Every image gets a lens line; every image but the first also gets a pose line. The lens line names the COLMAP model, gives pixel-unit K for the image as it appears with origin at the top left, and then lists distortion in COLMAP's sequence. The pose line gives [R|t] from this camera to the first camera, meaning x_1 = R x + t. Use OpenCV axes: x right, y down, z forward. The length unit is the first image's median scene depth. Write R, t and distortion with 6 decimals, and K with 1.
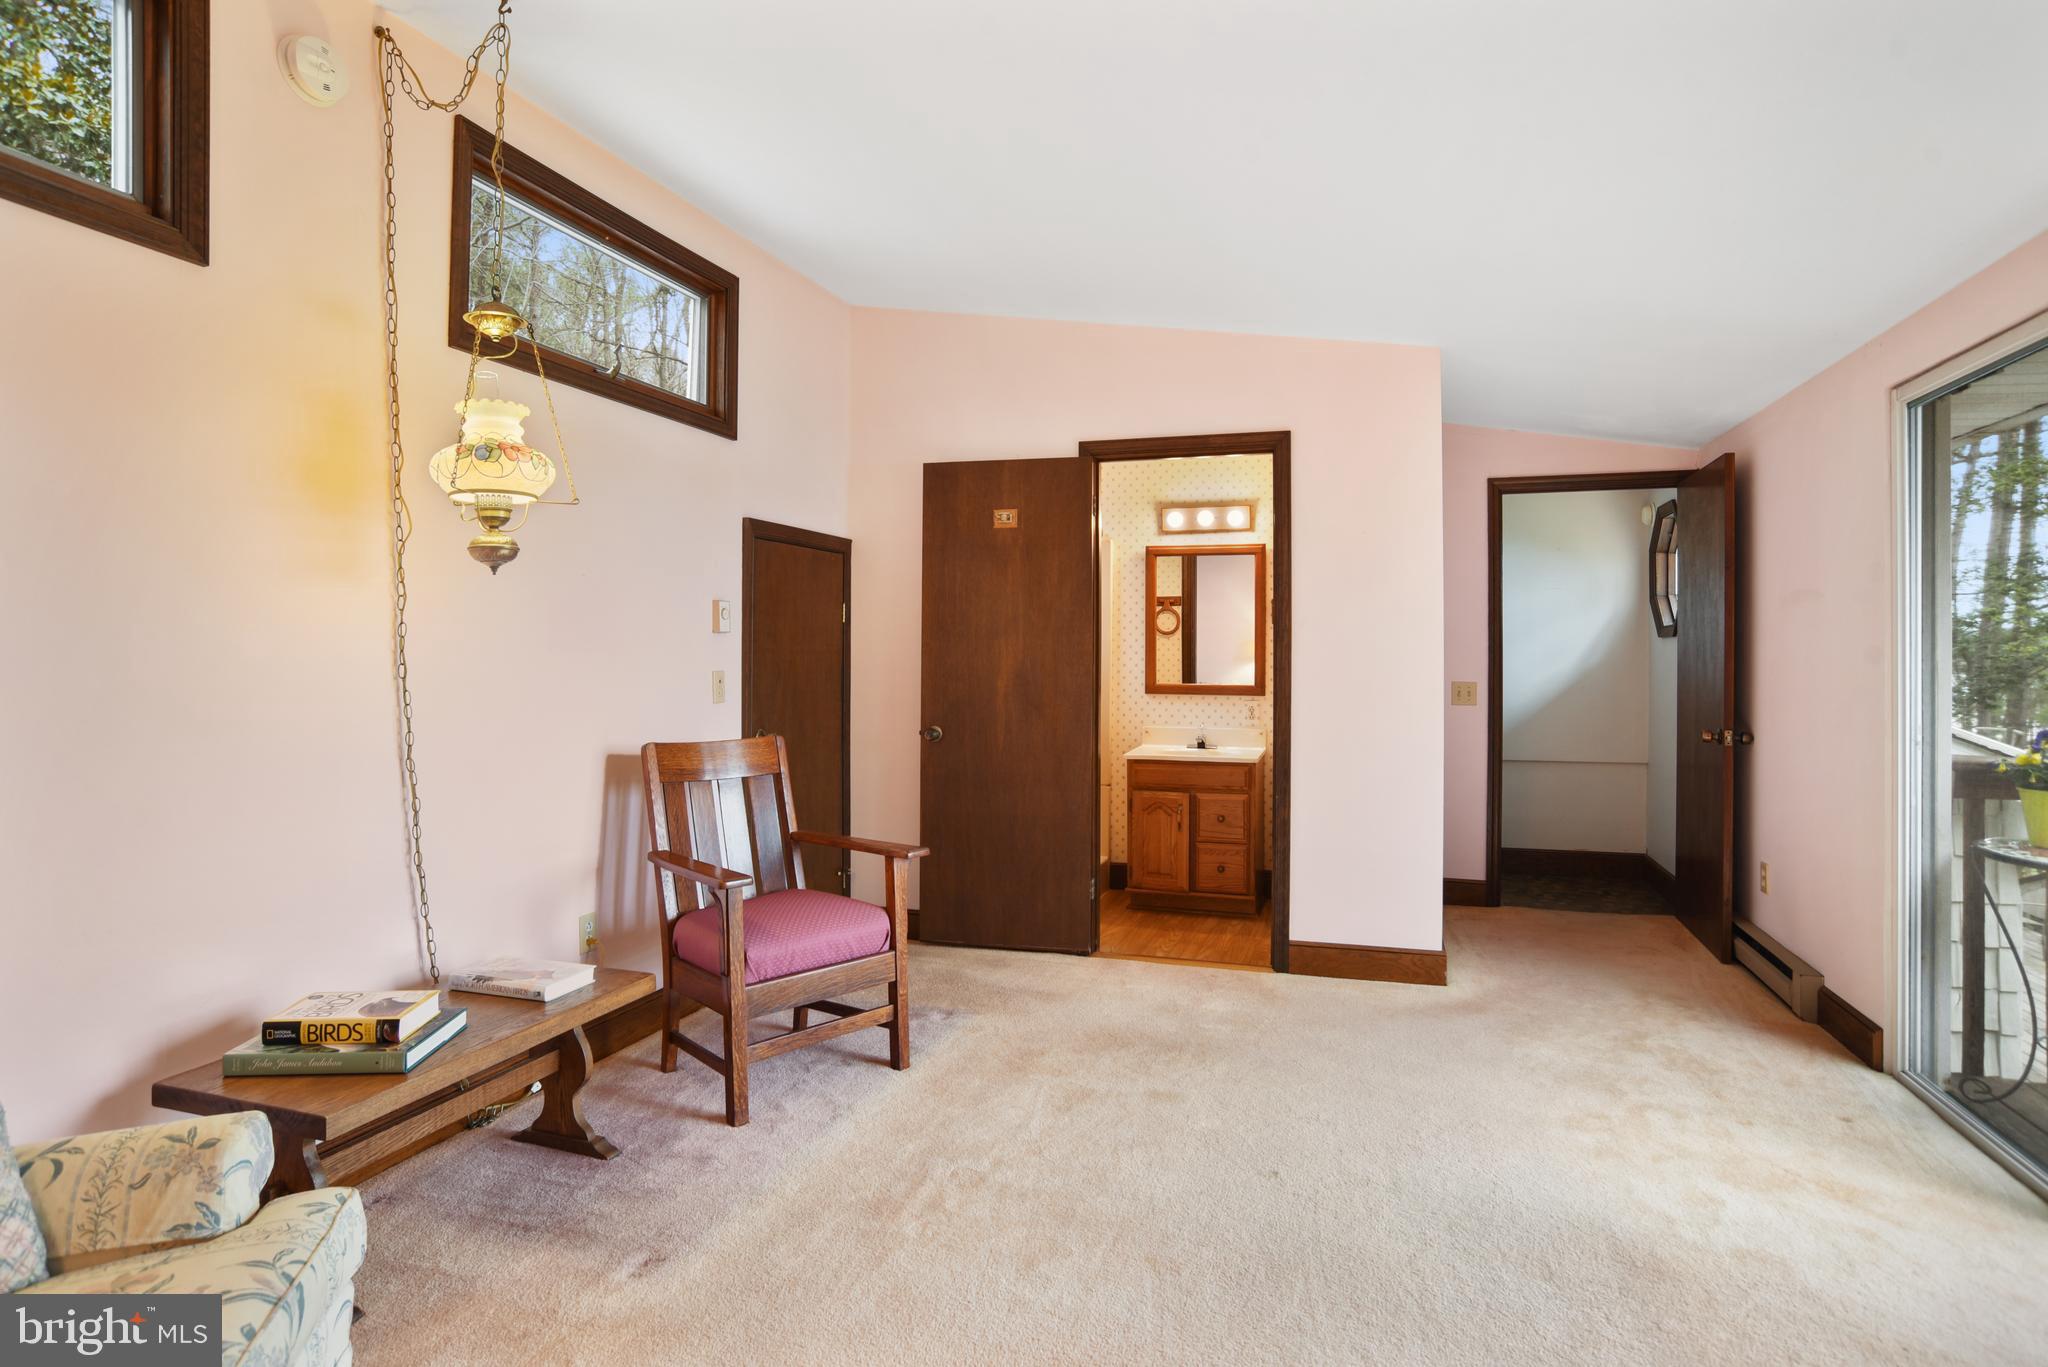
lens RADIAL K [[1060.7, 0, 1022.4], [0, 1060.7, 667.9], [0, 0, 1]] dist [-0.080499, 0.044137]
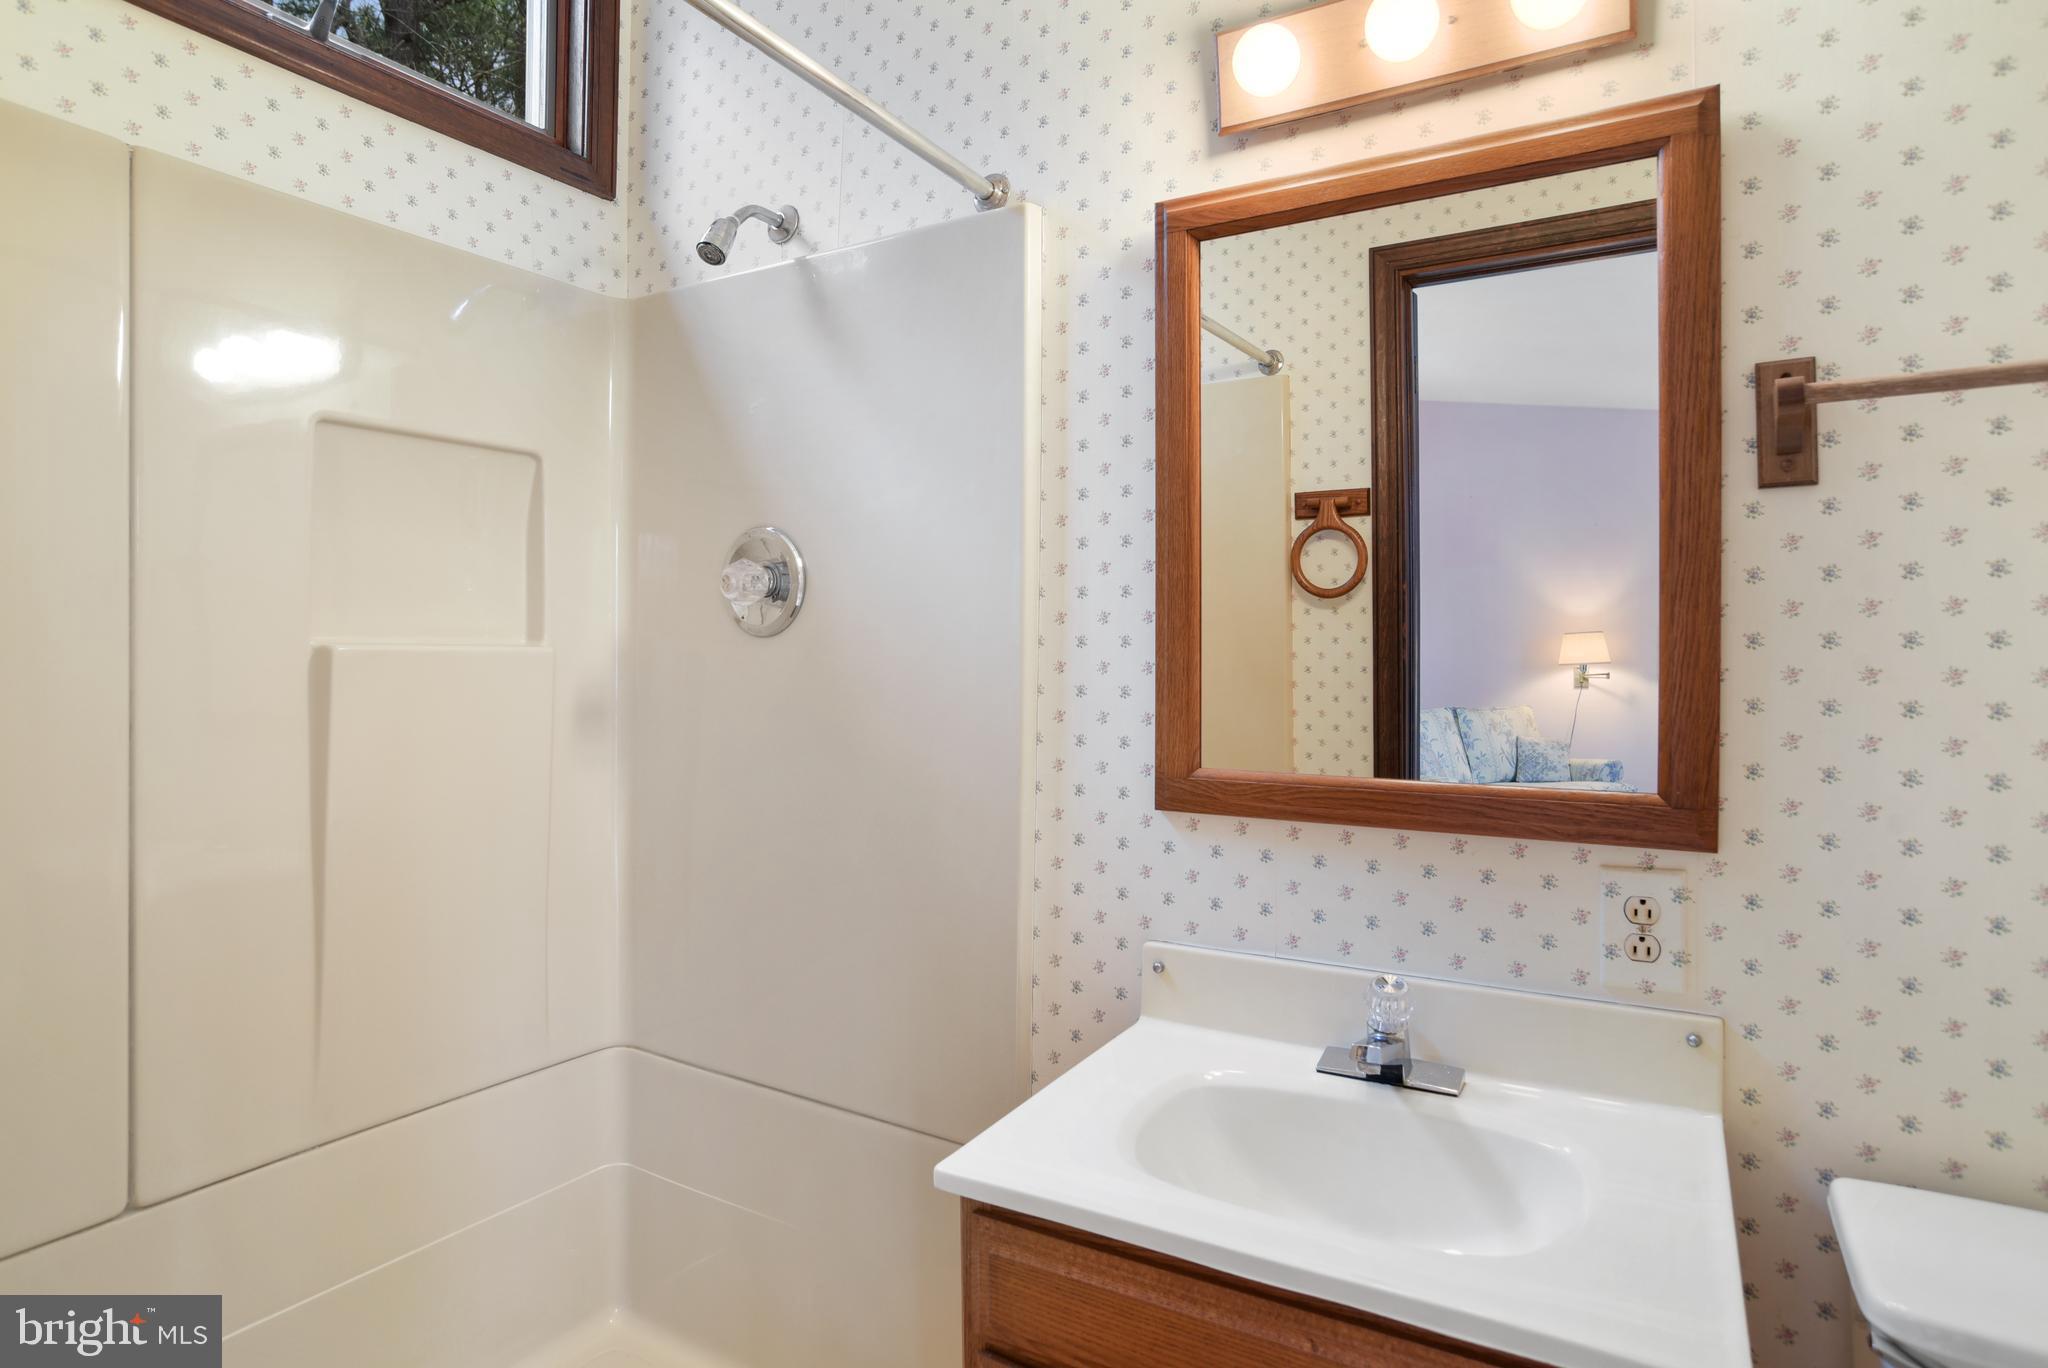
lens RADIAL K [[1182.3, 0, 1024.0], [0, 1182.3, 684.0], [0, 0, 1]] dist [-0.002663, 0.000696]
pose [[0.980468, -0.000111, -0.196679, 0.139152], [0.000792, 0.999994, 0.003382, -0.005407], [0.196677, -0.003471, 0.980462, 0.723123]]
